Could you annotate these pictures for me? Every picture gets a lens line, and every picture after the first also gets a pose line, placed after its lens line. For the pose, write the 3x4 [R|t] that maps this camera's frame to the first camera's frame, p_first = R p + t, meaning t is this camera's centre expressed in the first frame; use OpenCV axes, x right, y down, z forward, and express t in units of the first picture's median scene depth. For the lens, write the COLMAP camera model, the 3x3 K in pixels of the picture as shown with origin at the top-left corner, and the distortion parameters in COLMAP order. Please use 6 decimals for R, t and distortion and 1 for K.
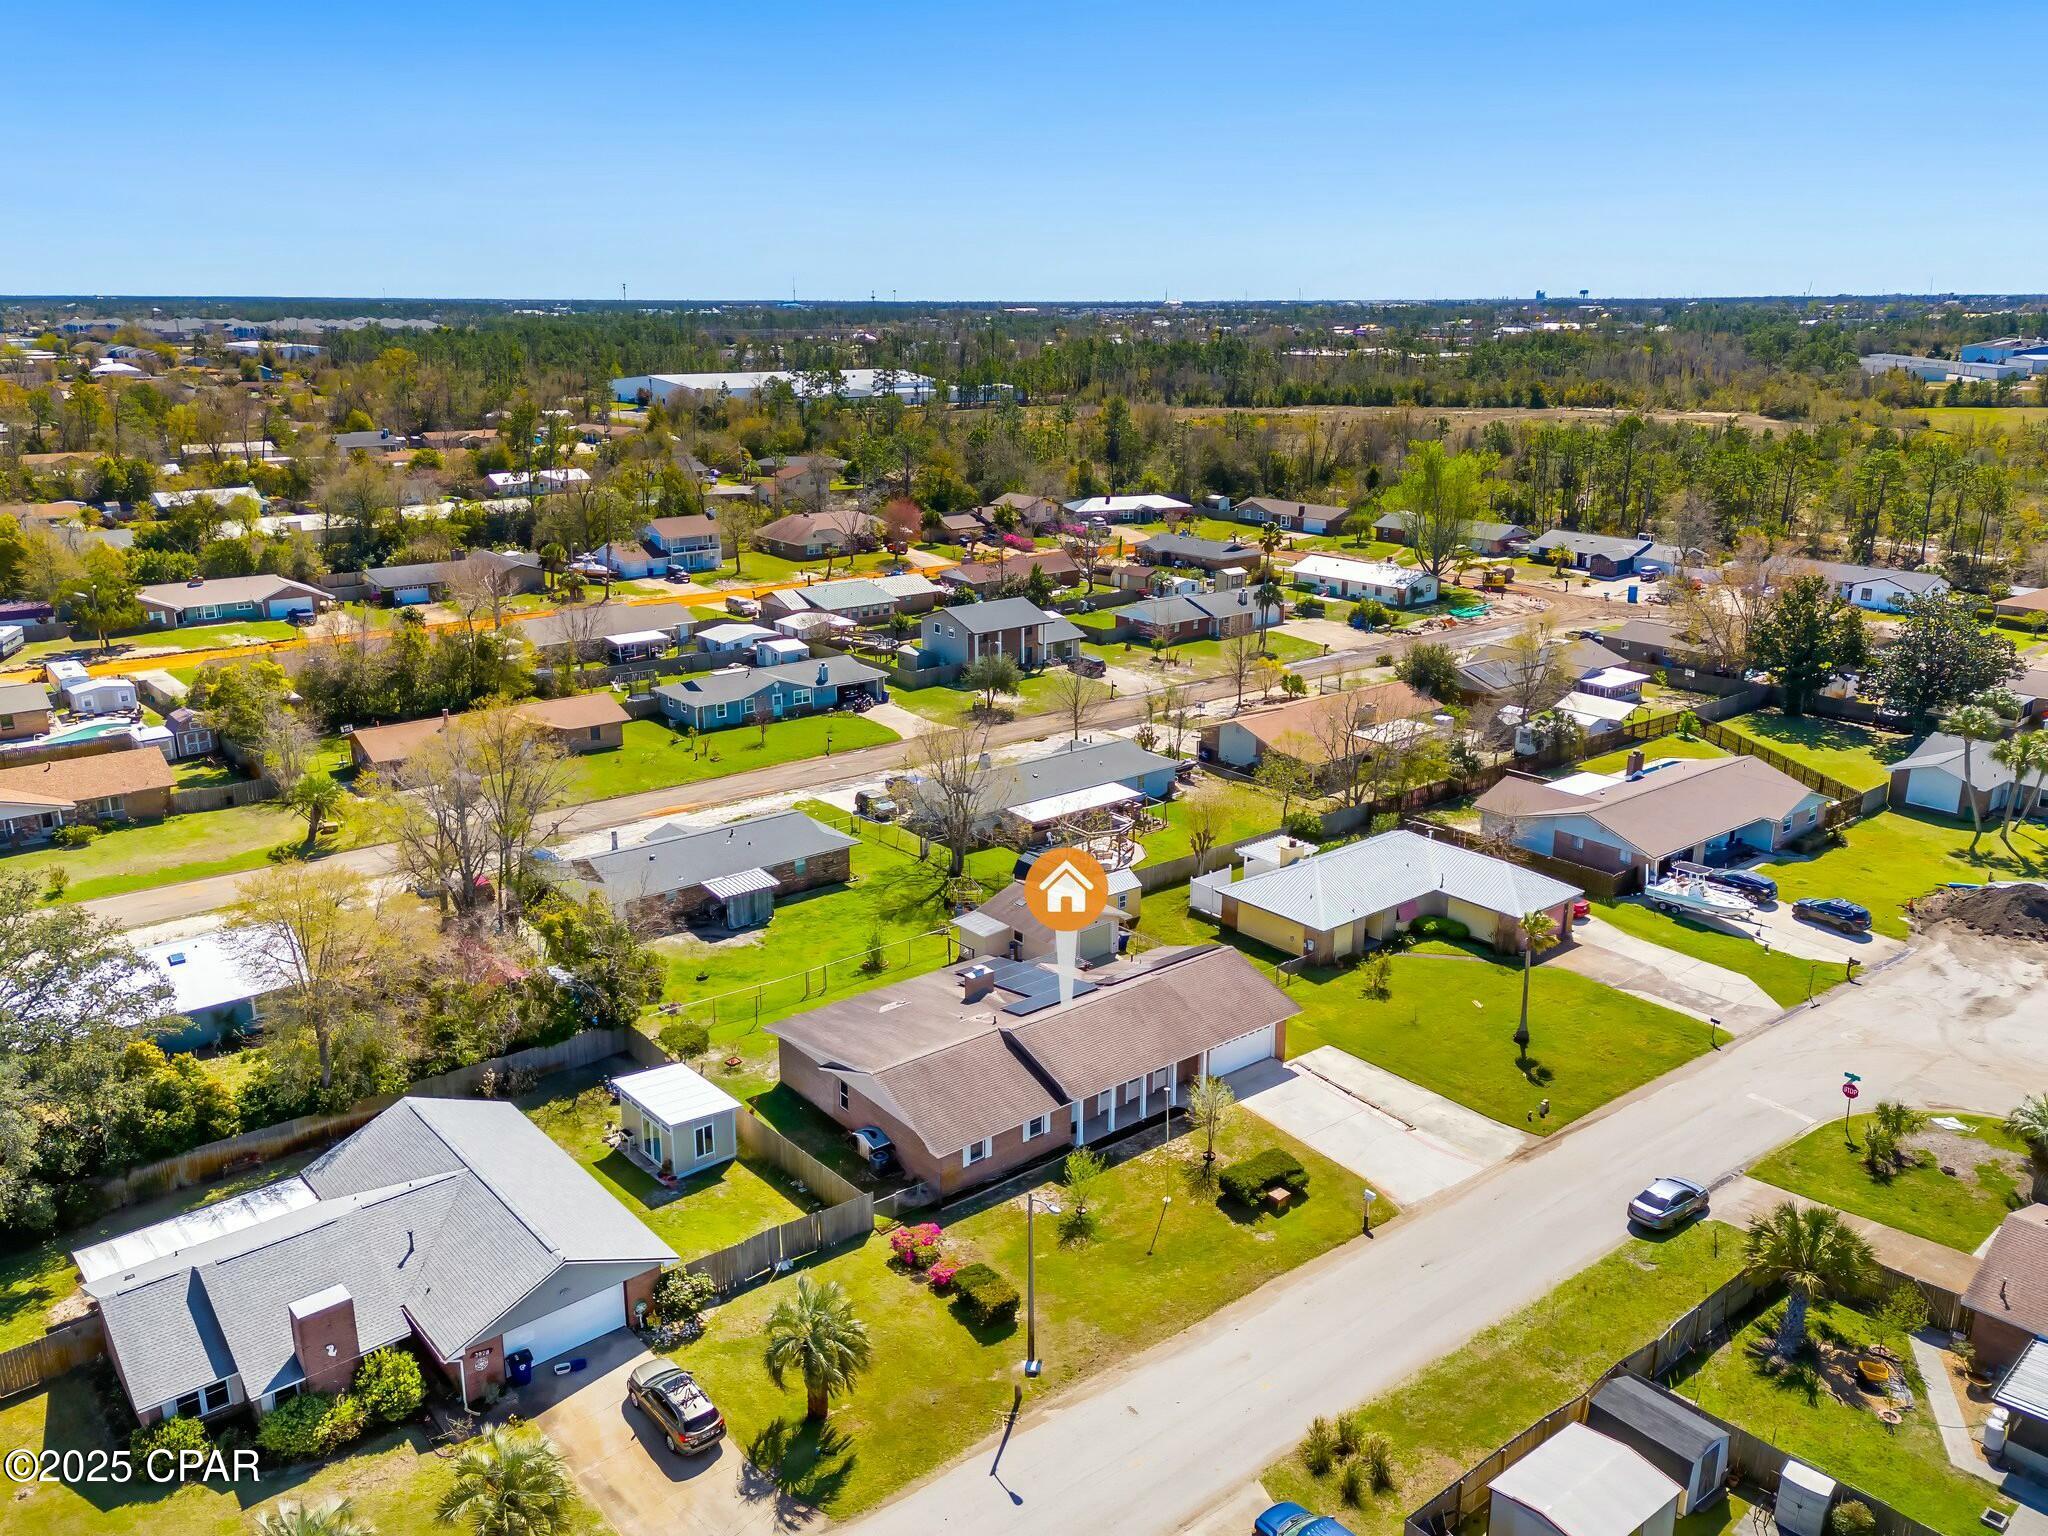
lens RADIAL K [[1464.5, 0, 1024.0], [0, 1464.5, 768.0], [0, 0, 1]] dist [0.073349, 0.000403]
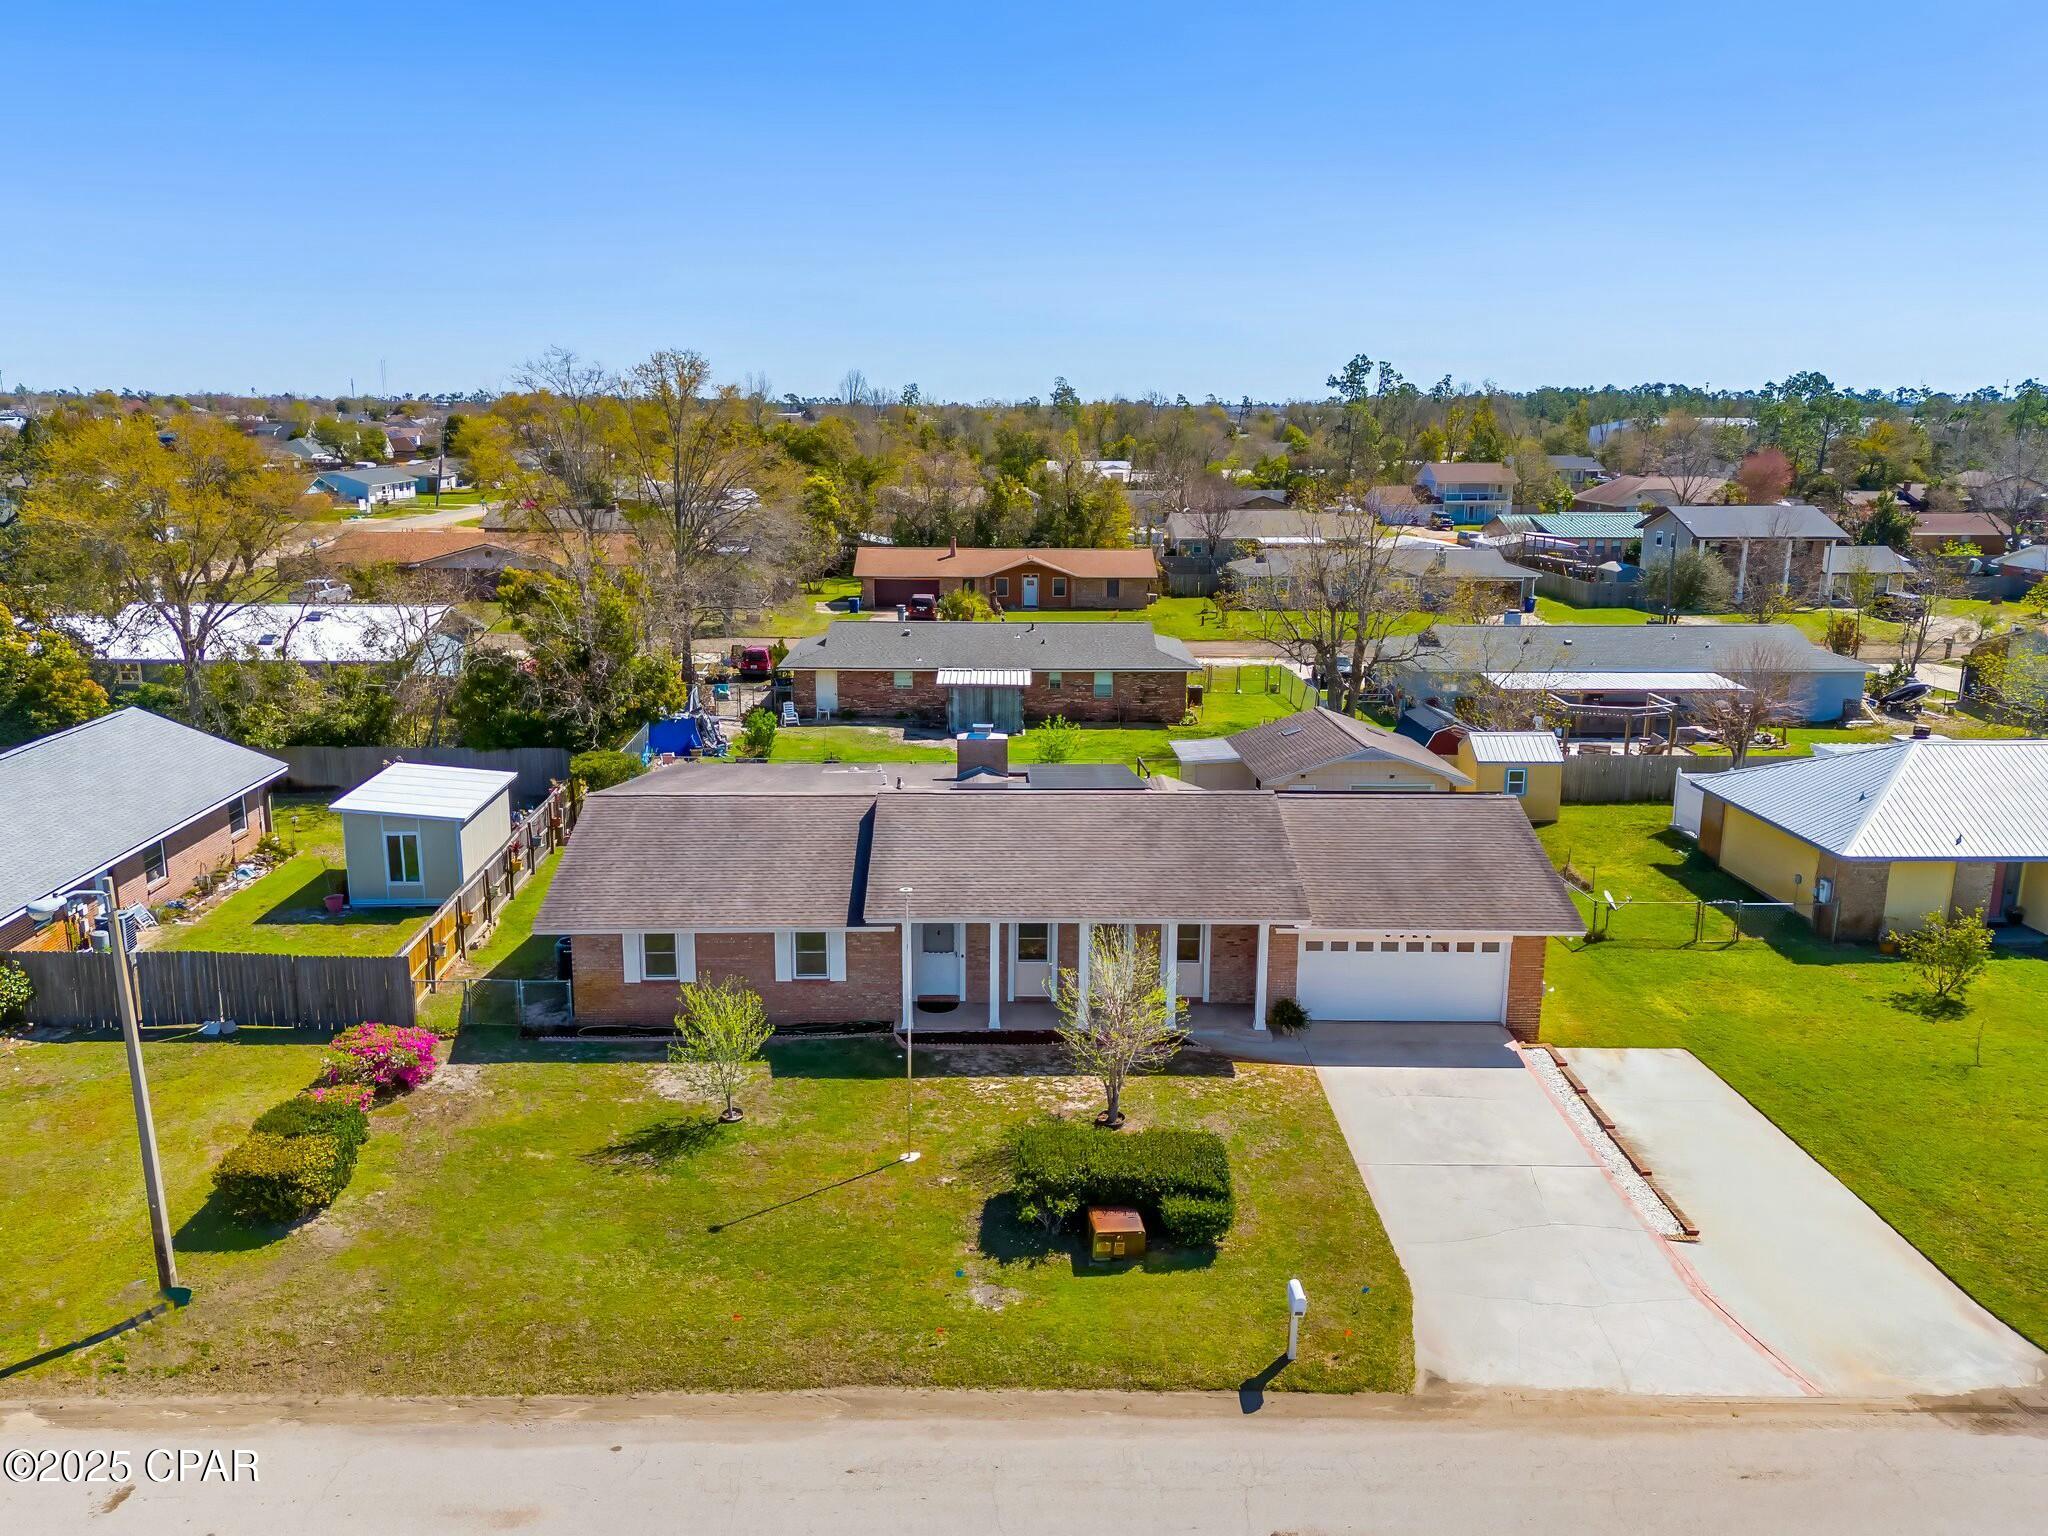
lens RADIAL K [[1518.1, 0, 1024.0], [0, 1518.1, 768.0], [0, 0, 1]] dist [0.053502, -0.004345]
pose [[0.804714, 0.148925, -0.574679, 0.360477], [-0.178312, 0.983960, 0.005301, 0.170615], [0.566251, 0.098207, 0.818361, 0.637664]]
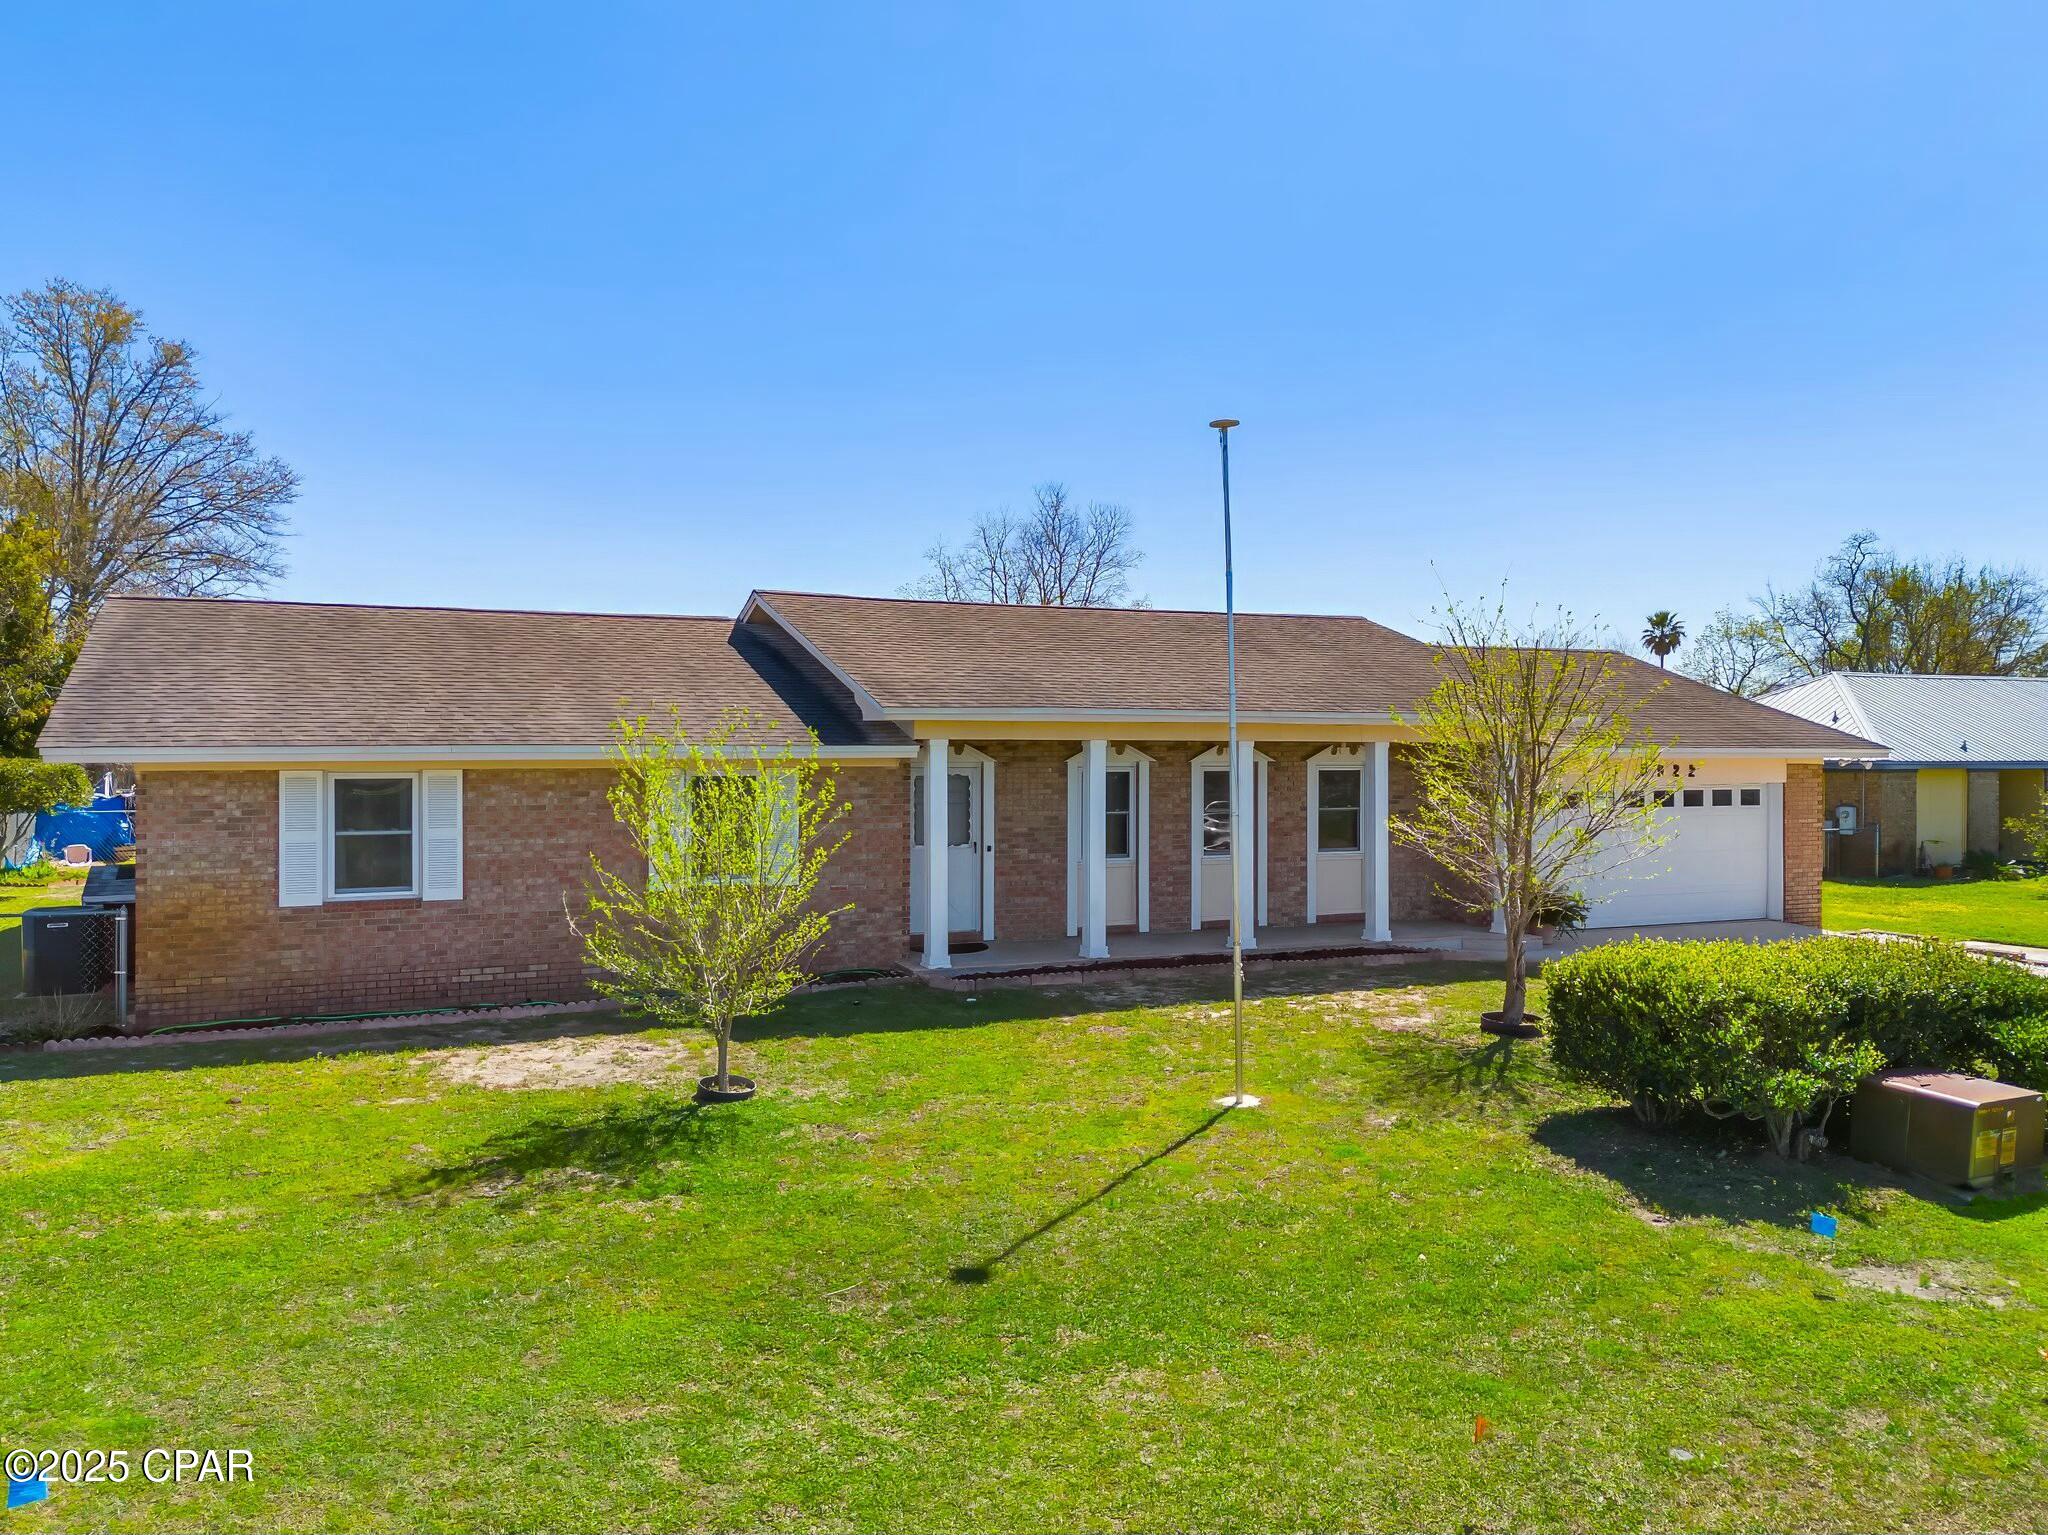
lens RADIAL K [[1504.9, 0, 1024.0], [0, 1504.9, 767.5], [0, 0, 1]] dist [0.083369, -0.109774]
pose [[0.975215, 0.011281, -0.220971, 0.110883], [-0.069045, 0.964345, -0.255484, 0.299057], [0.210210, 0.264409, 0.941222, 0.808955]]
